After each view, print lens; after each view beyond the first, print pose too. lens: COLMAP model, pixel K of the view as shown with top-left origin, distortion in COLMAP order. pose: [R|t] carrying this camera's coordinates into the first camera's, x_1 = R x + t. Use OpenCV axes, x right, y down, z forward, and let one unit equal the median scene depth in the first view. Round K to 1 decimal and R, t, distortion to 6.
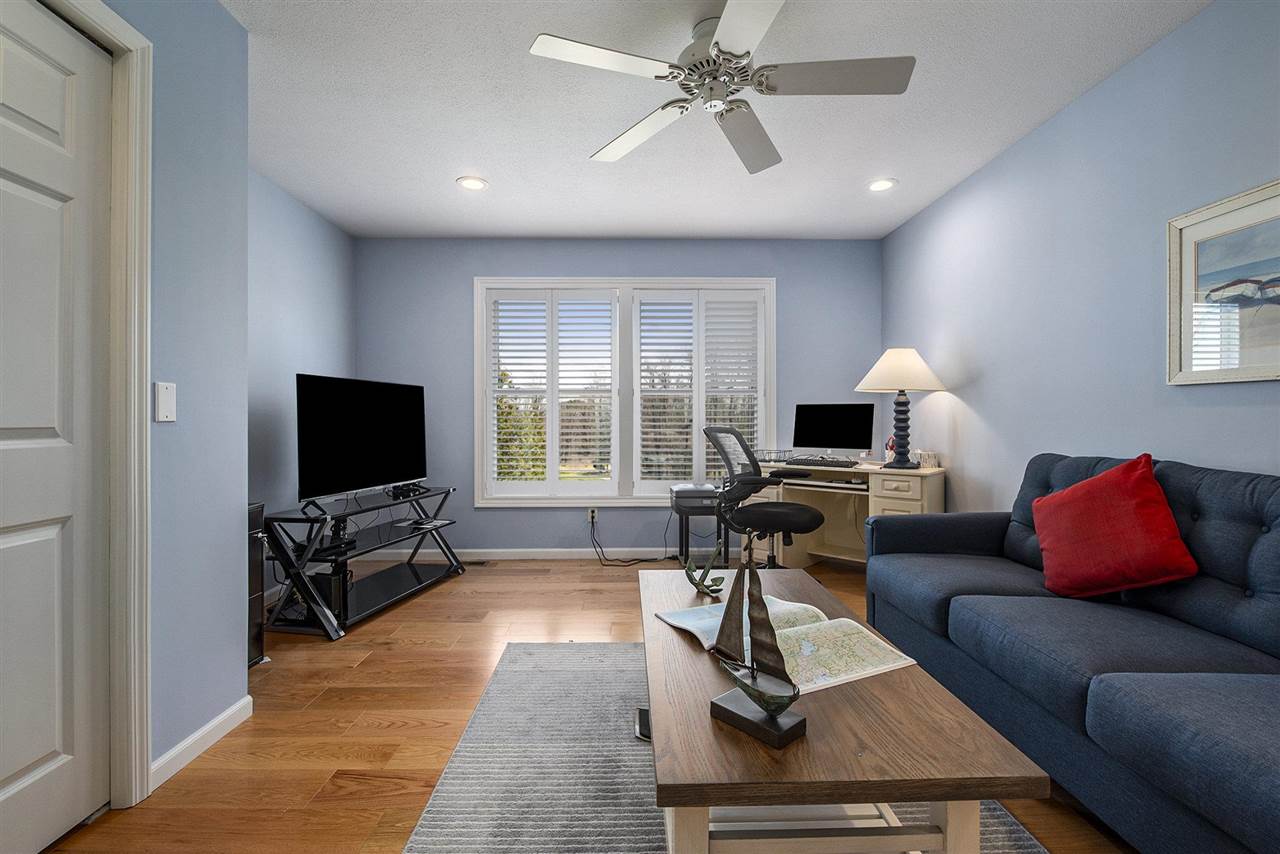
lens RADIAL K [[554.9, 0, 639.2], [0, 554.9, 423.0], [0, 0, 1]] dist [-0.002395, -0.007109]
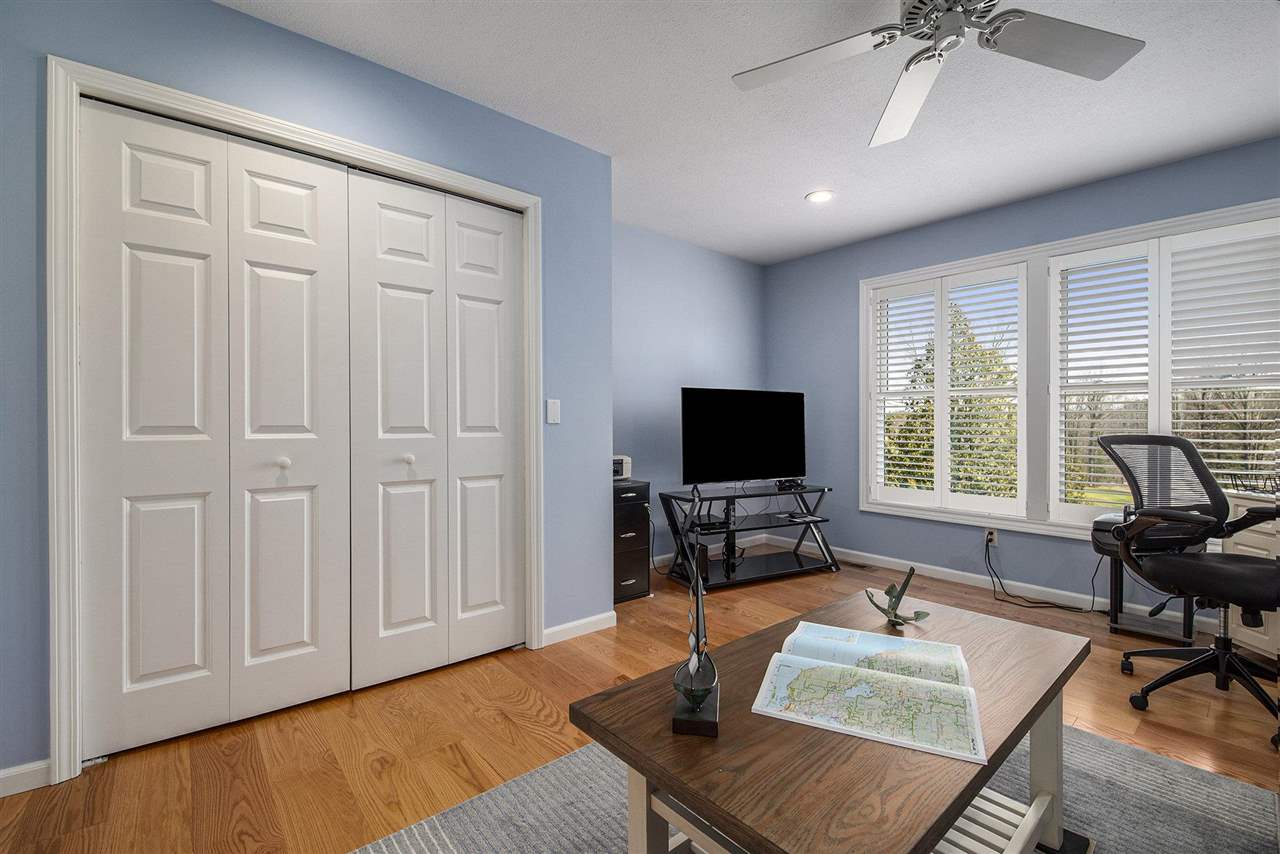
lens RADIAL K [[557.8, 0, 650.2], [0, 557.8, 424.7], [0, 0, 1]] dist [0.031415, -0.024515]
pose [[0.640821, 0.007398, -0.767655, 0.313528], [-0.008280, 0.999962, 0.002725, -0.002896], [0.767646, 0.004610, 0.640857, 0.077664]]
